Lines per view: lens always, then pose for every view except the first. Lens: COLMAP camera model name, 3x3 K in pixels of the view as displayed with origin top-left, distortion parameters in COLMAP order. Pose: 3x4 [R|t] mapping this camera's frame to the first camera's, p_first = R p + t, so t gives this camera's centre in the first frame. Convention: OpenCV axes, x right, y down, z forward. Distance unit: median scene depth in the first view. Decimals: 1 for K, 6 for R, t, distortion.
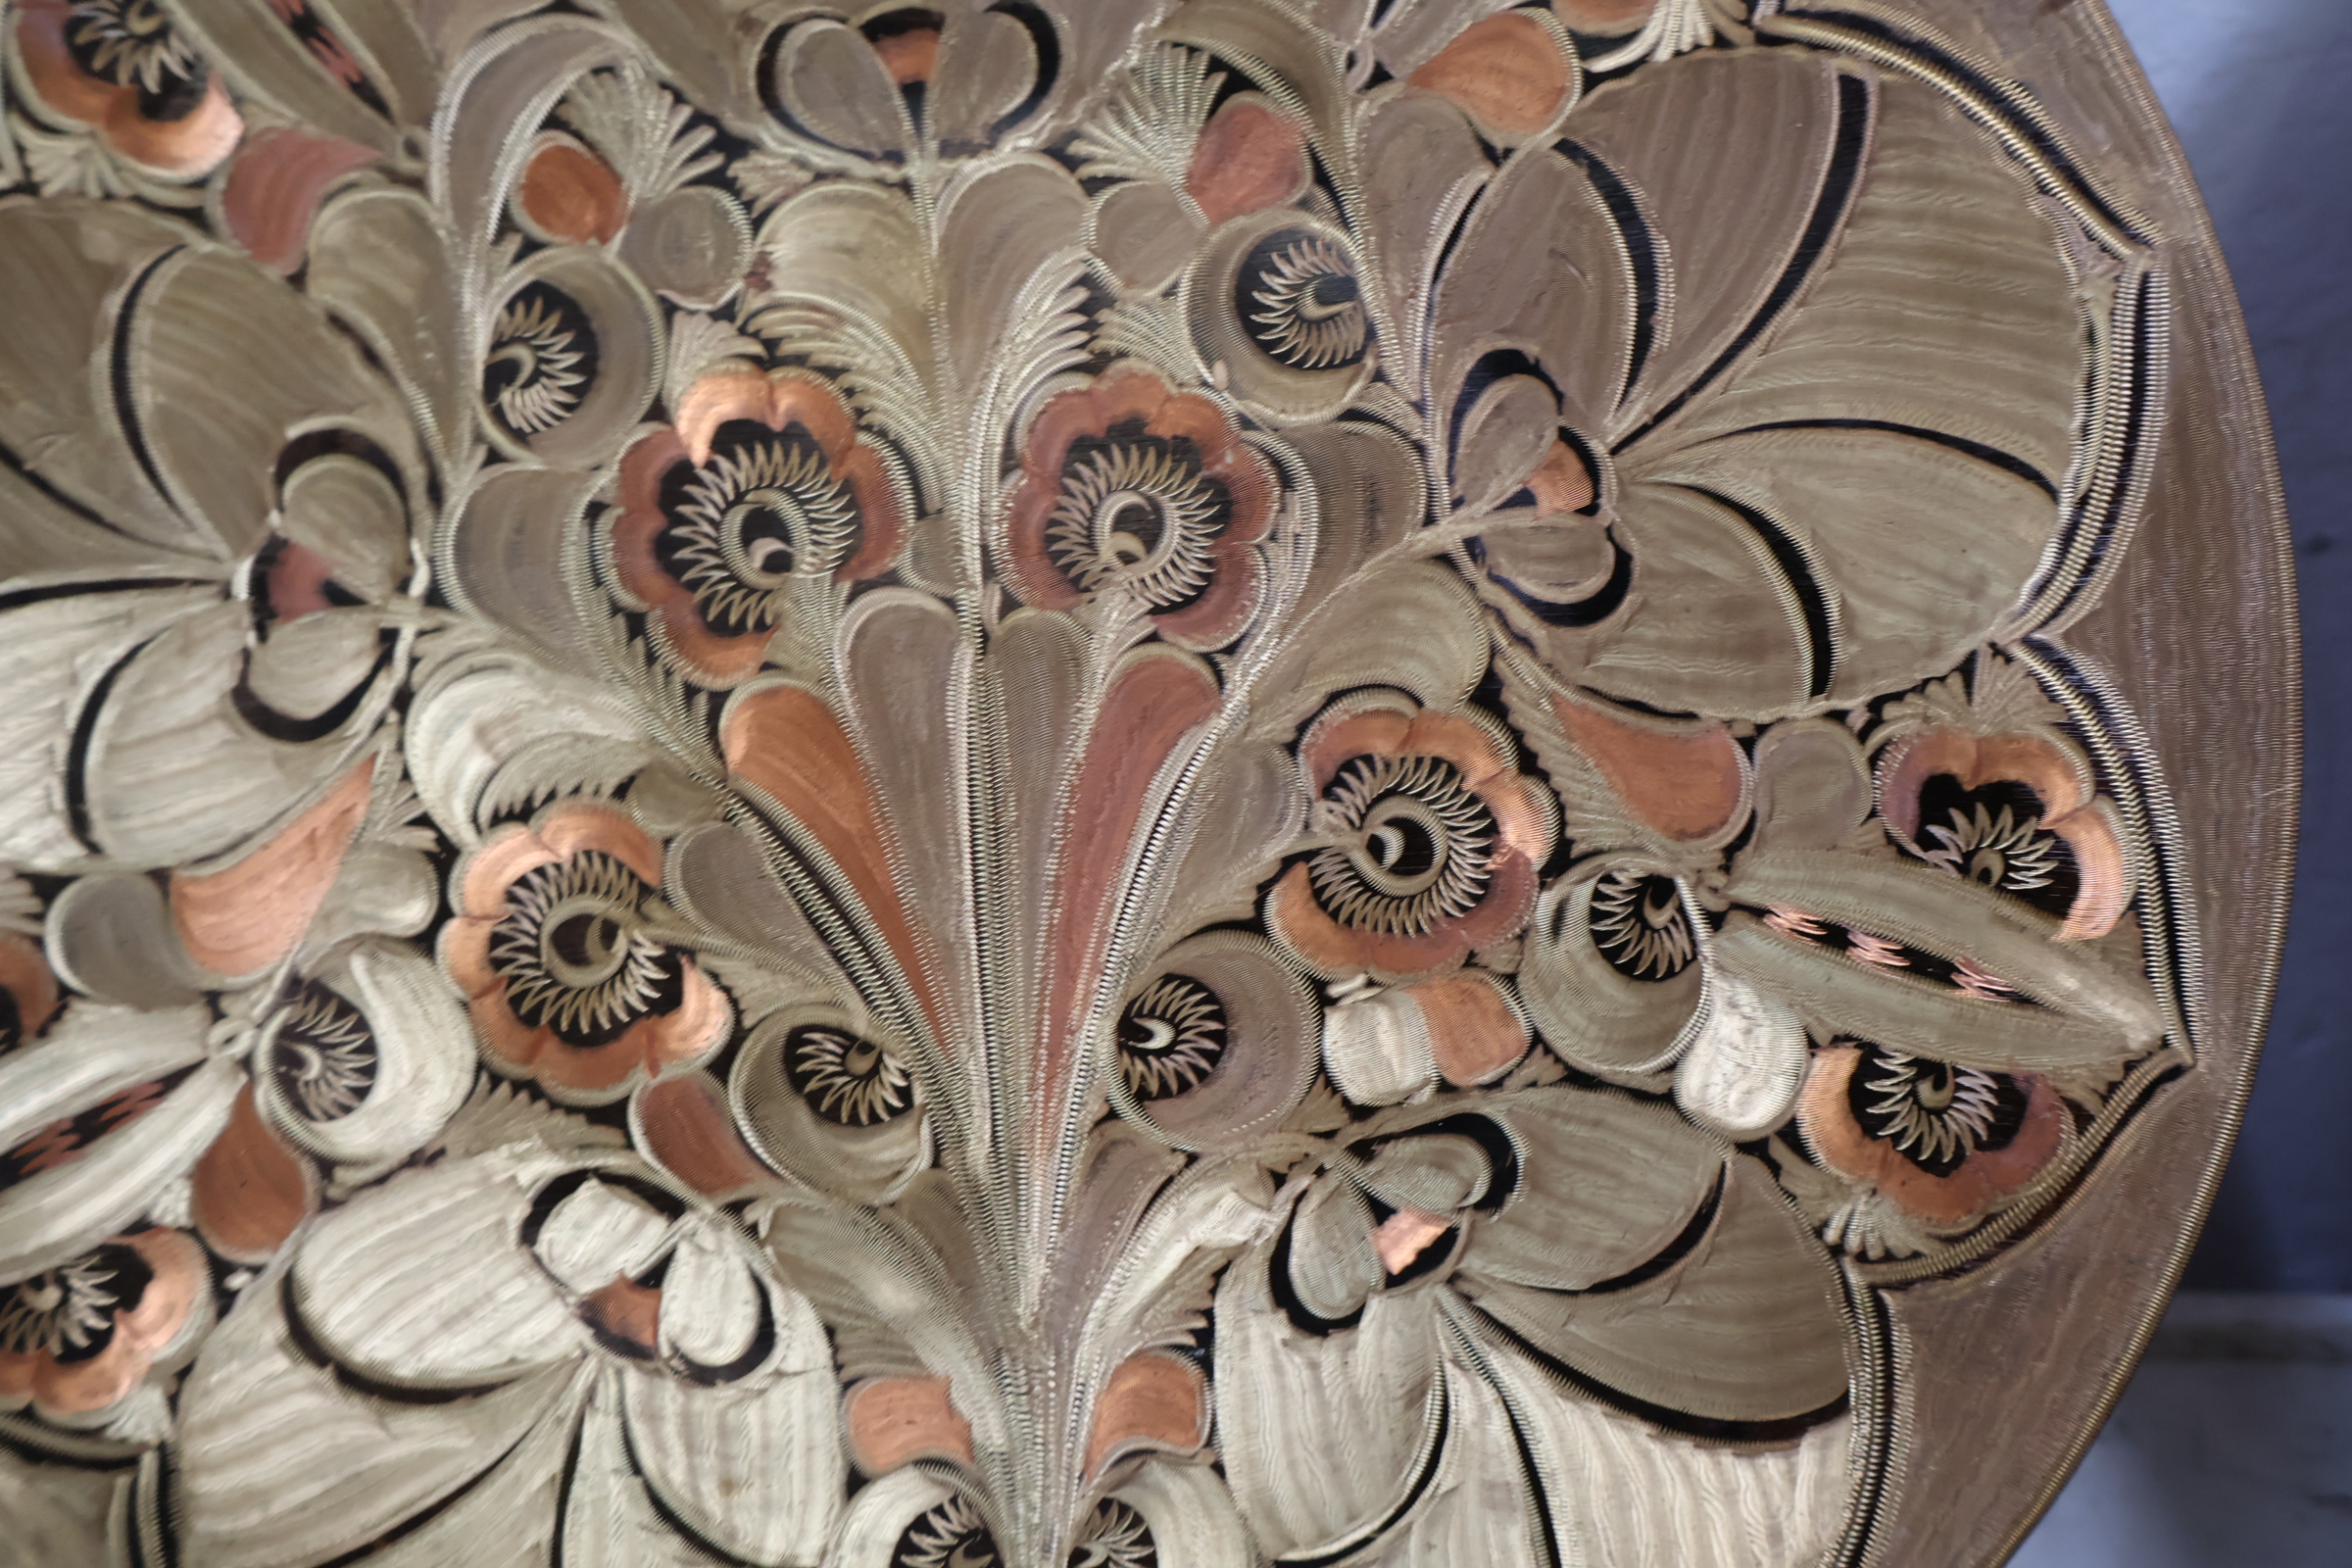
lens RADIAL K [[2249.5, 0, 1176.0], [0, 2249.5, 784.0], [0, 0, 1]] dist [0.010593, 0.007779]
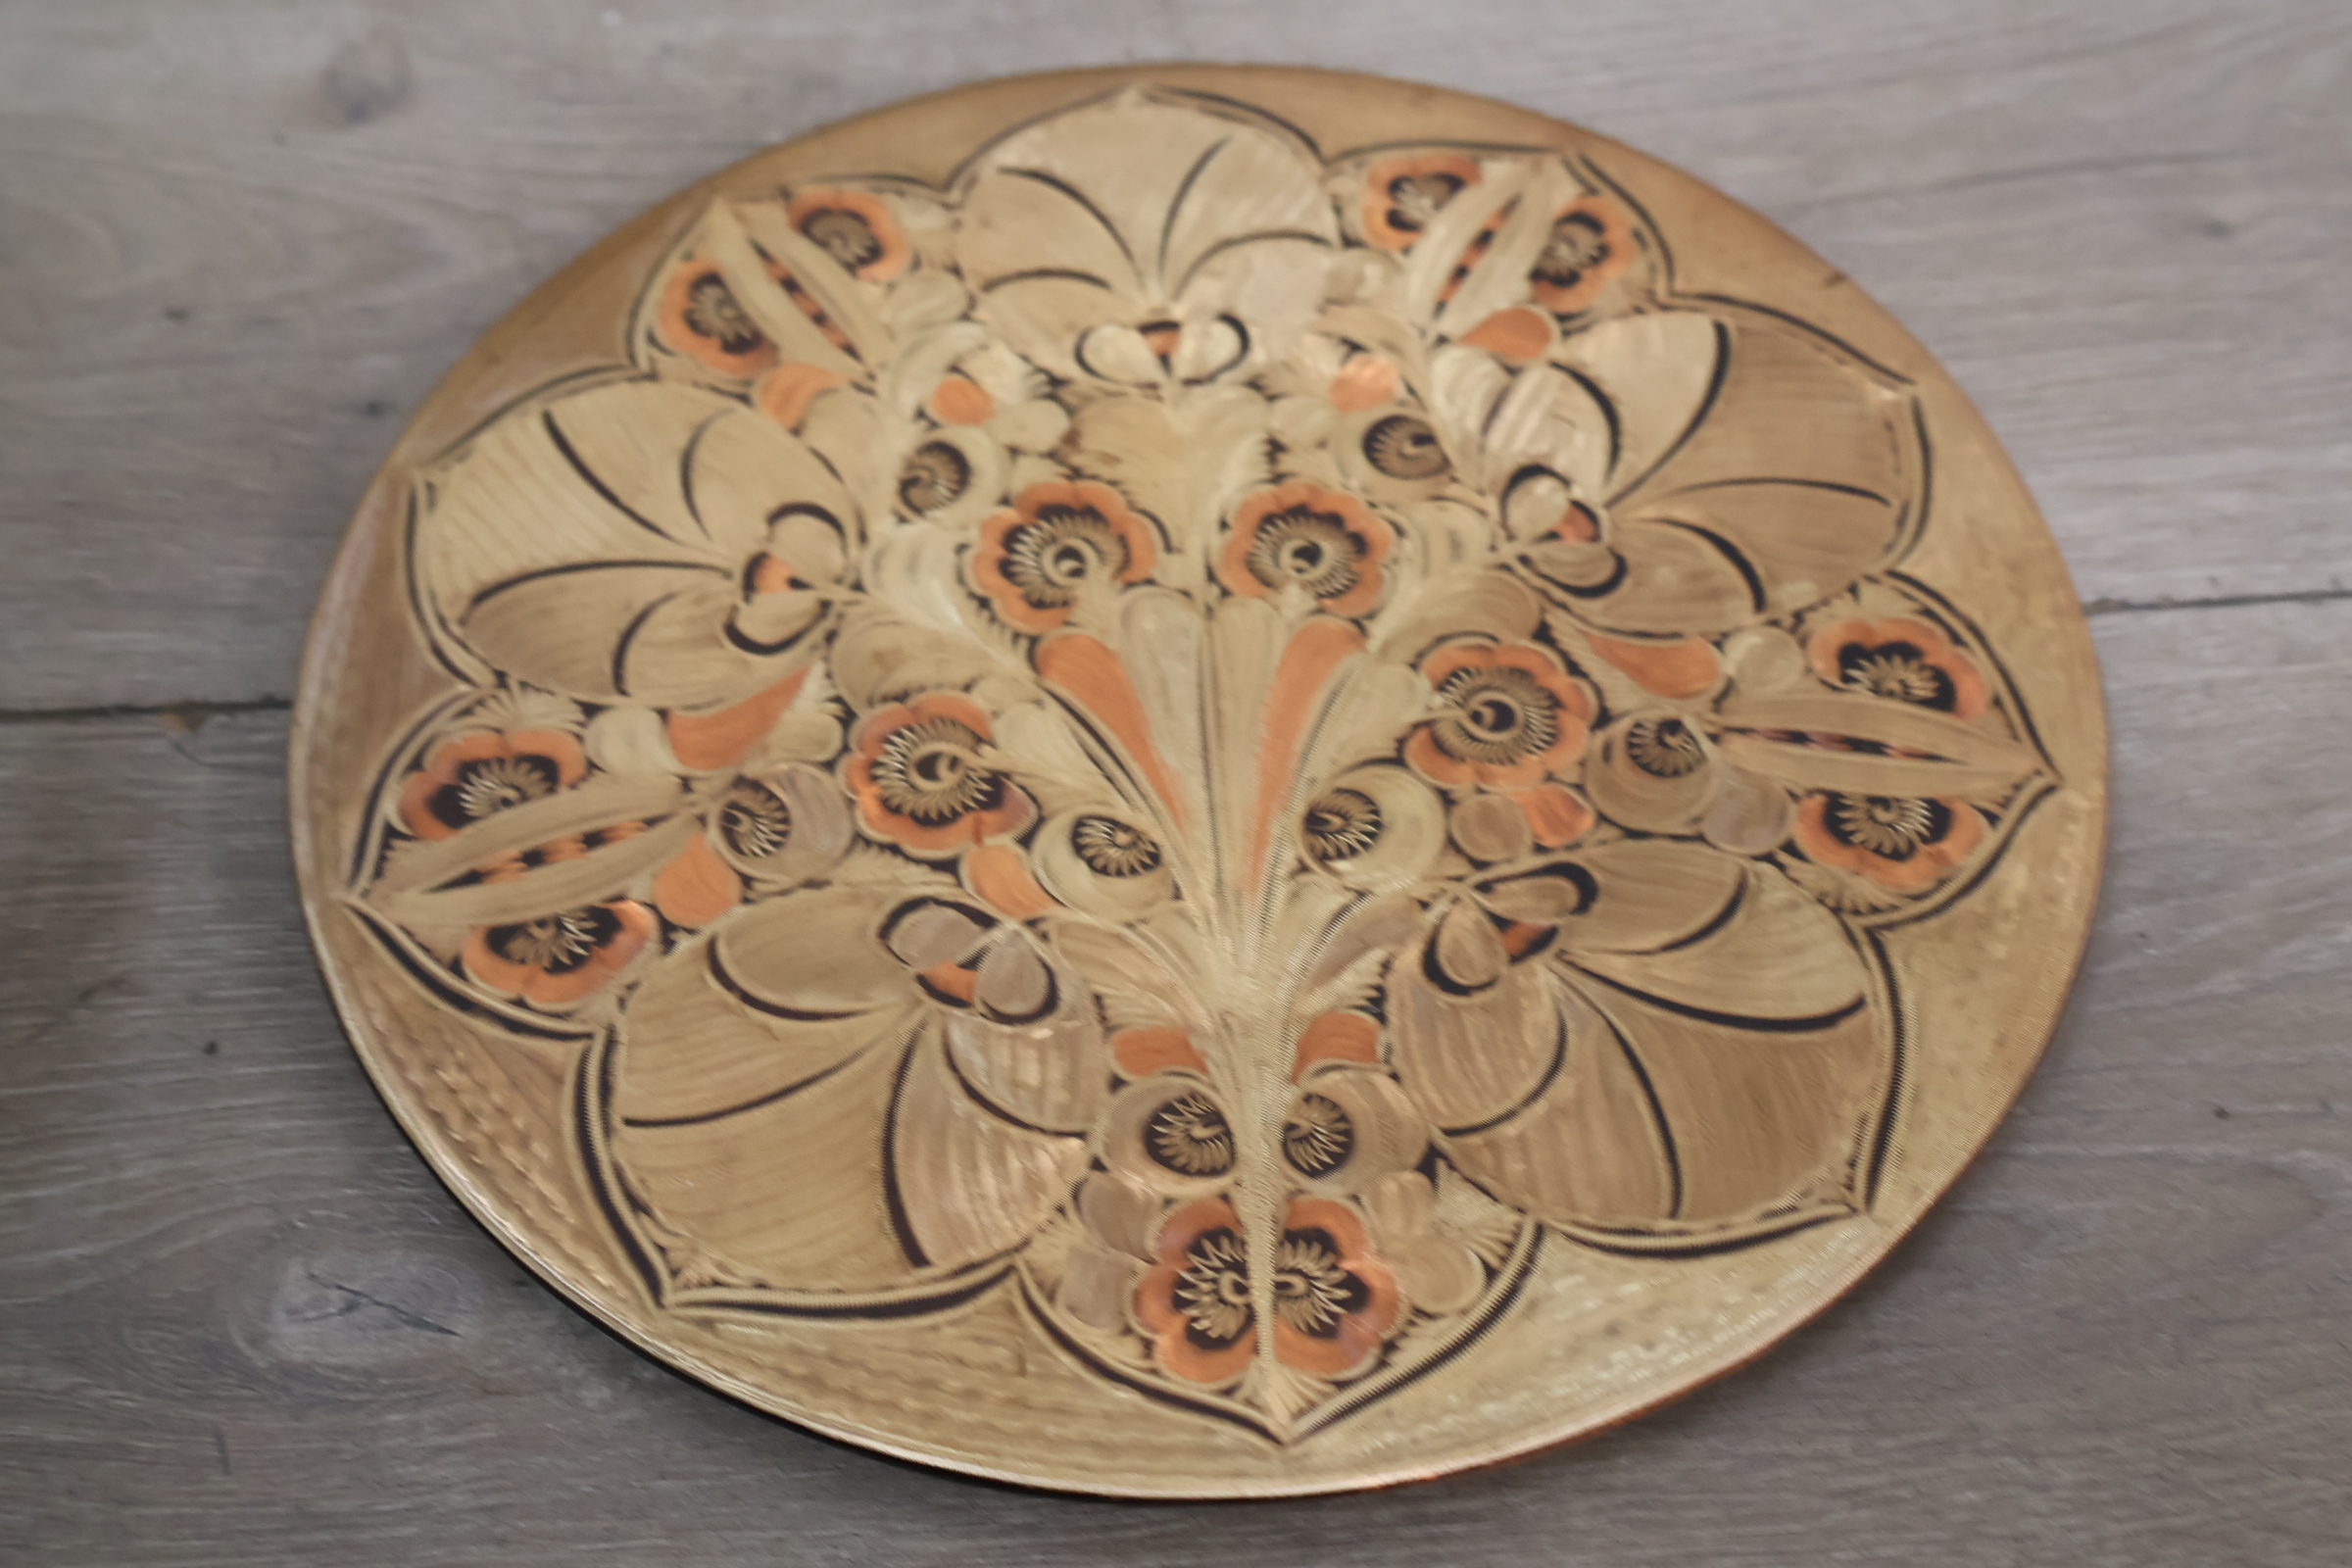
lens RADIAL K [[2249.5, 0, 1176.0], [0, 2249.5, 784.0], [0, 0, 1]] dist [0.010593, 0.007779]
pose [[0.999628, -0.017284, -0.021120, -0.077288], [0.000750, 0.791012, -0.611801, 0.969259], [0.027281, 0.611557, 0.790730, -0.140412]]
